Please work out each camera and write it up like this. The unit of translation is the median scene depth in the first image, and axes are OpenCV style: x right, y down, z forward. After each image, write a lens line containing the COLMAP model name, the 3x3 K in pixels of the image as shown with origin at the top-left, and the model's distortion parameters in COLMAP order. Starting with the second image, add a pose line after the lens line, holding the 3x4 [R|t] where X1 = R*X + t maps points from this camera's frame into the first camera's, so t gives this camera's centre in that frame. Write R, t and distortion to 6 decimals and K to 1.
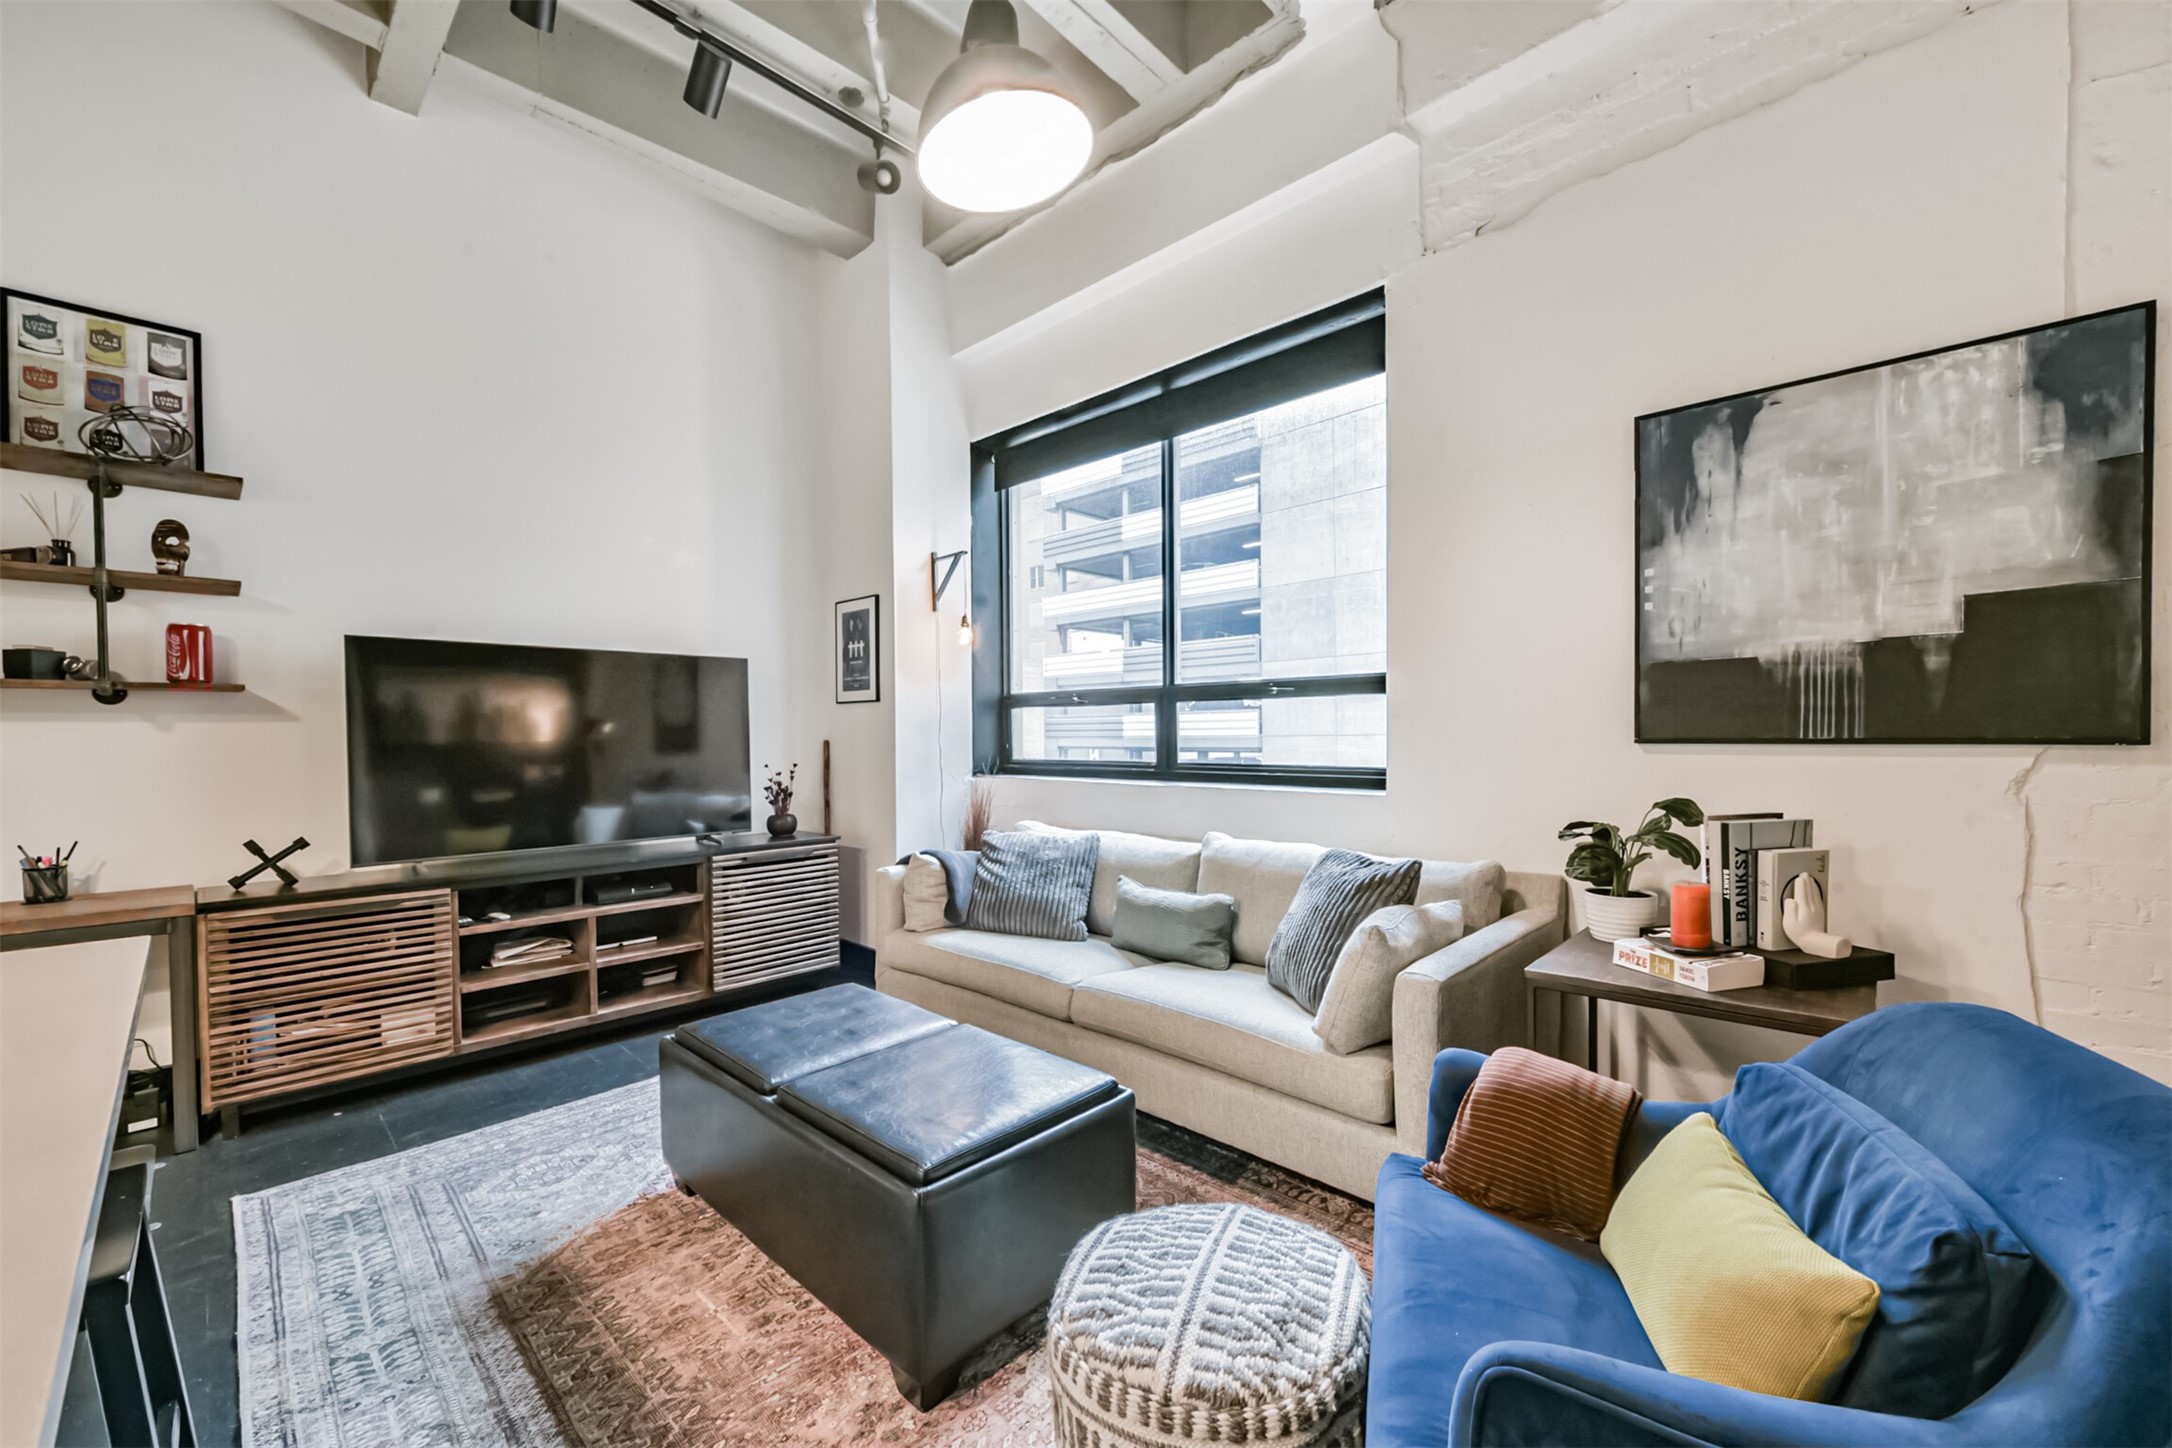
lens RADIAL K [[837.9, 0, 1067.9], [0, 837.9, 746.7], [0, 0, 1]] dist [0.003878, -0.000029]
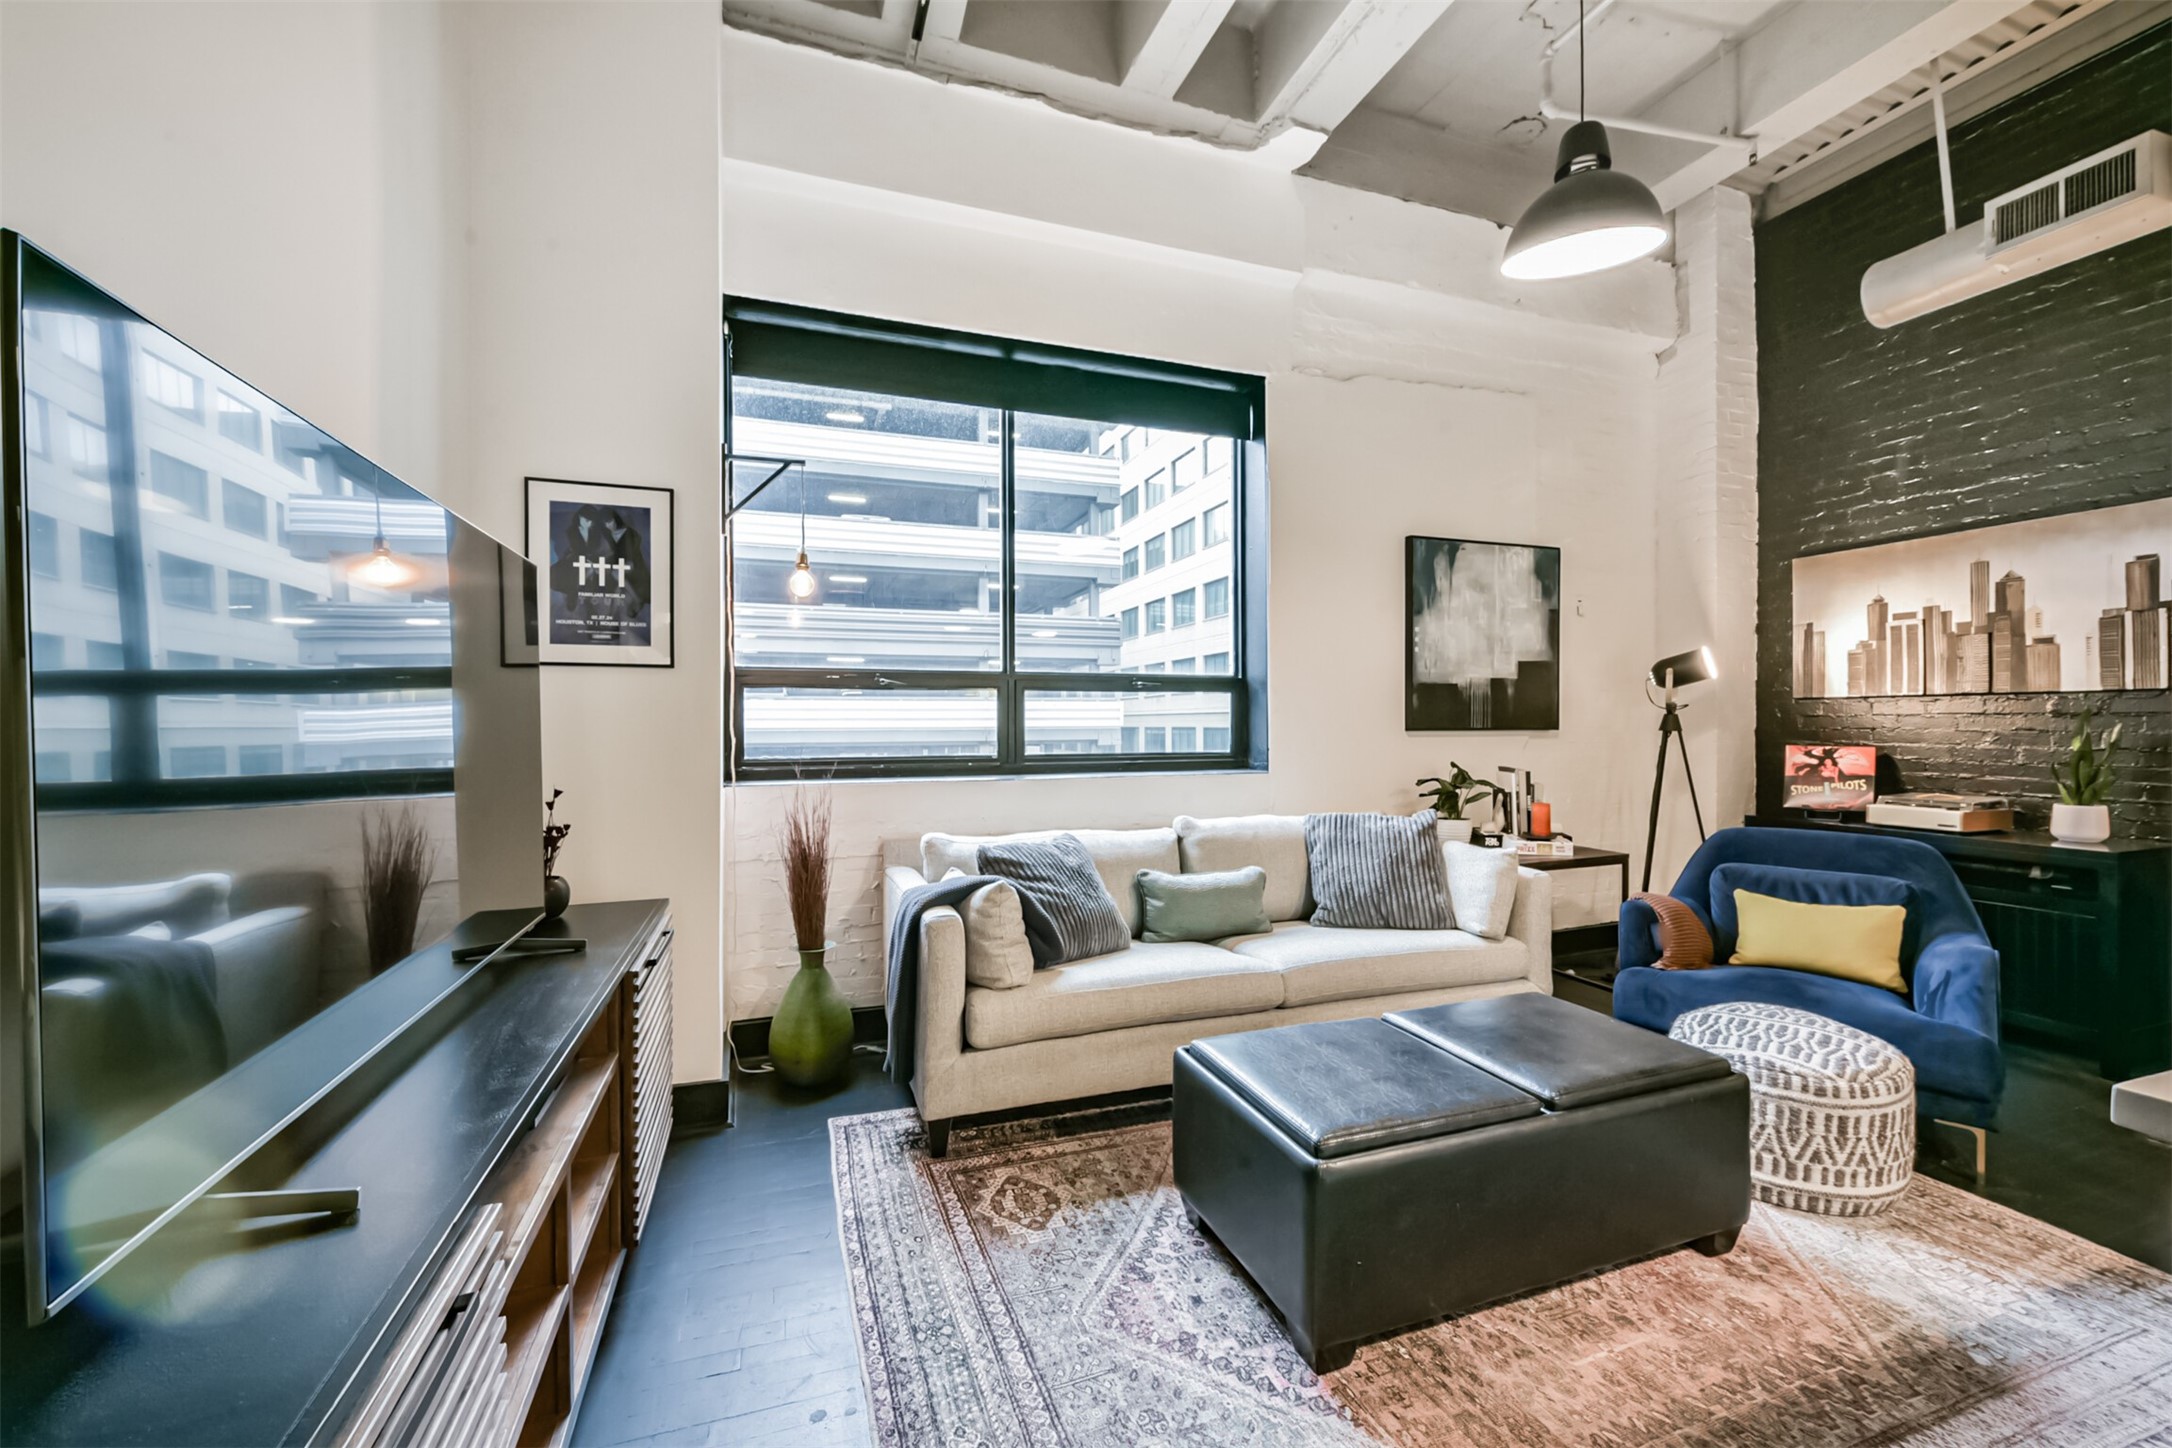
lens RADIAL K [[866.6, 0, 1086.0], [0, 866.6, 724.0], [0, 0, 1]] dist [0.000515, -0.000234]
pose [[0.448136, 0.005903, 0.893946, -0.951804], [0.012803, 0.999833, -0.013020, -0.002772], [-0.893874, 0.017280, 0.447986, 0.673594]]
